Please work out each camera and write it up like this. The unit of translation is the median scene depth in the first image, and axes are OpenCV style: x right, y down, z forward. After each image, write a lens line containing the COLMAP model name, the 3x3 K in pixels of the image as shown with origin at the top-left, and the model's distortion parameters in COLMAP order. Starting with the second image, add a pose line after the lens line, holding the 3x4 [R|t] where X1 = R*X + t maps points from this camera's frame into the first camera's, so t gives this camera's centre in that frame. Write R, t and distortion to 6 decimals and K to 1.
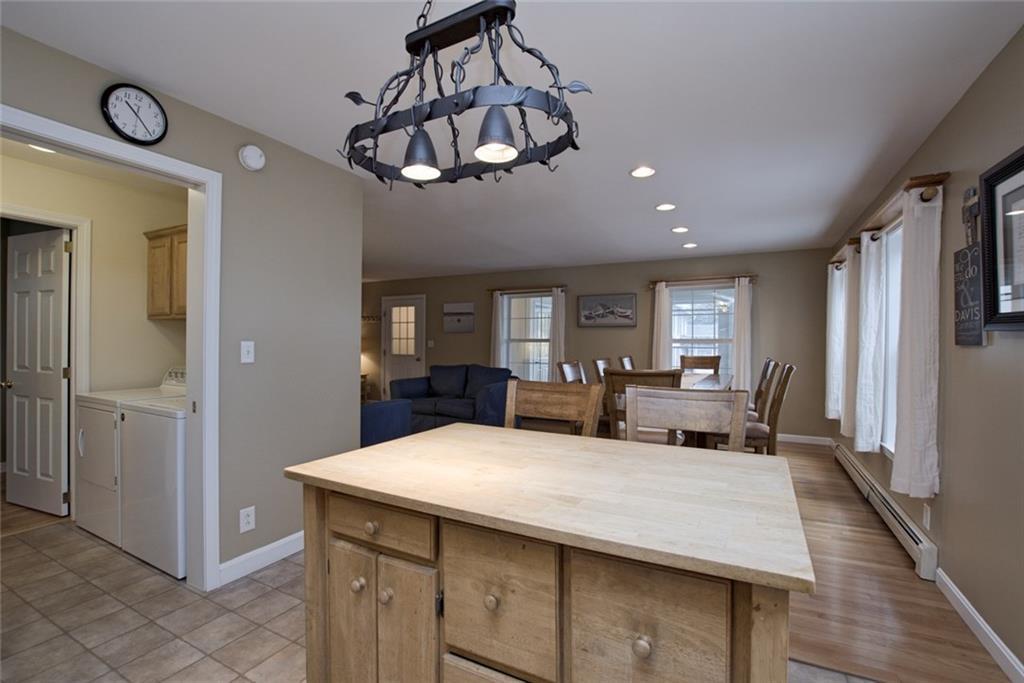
lens RADIAL K [[456.7, 0, 515.1], [0, 456.7, 341.6], [0, 0, 1]] dist [-0.035244, 0.006588]
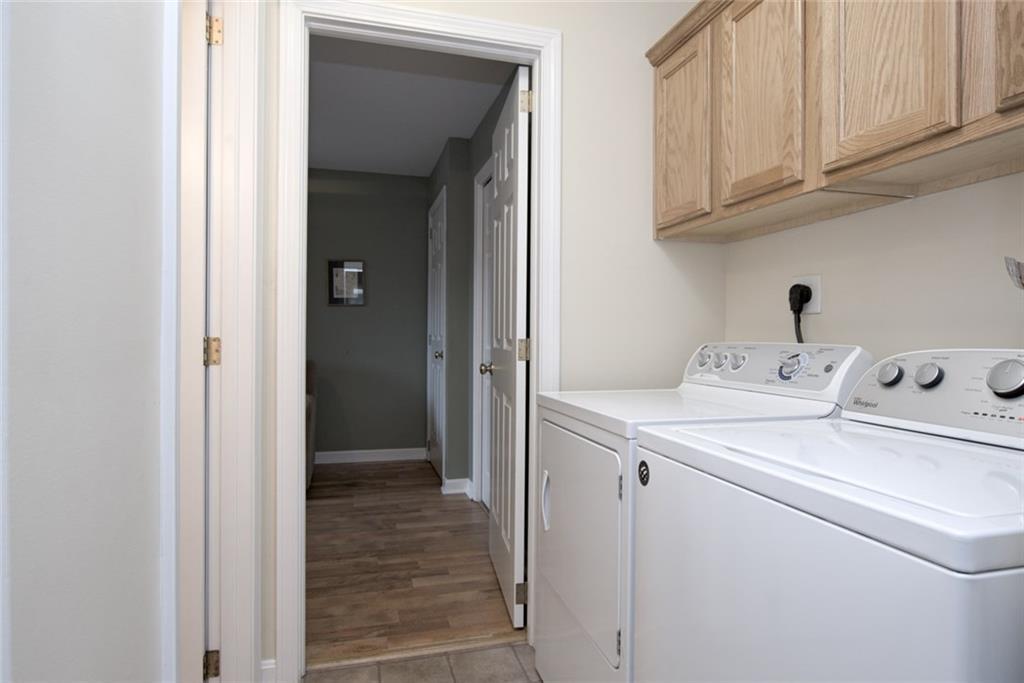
lens RADIAL K [[551.3, 0, 515.0], [0, 551.3, 342.1], [0, 0, 1]] dist [-0.021711, 0.002576]
pose [[0.689038, 0.004714, -0.724710, -0.795167], [-0.002398, 0.999988, 0.004225, 0.084116], [0.724721, -0.001173, 0.689041, 0.789472]]
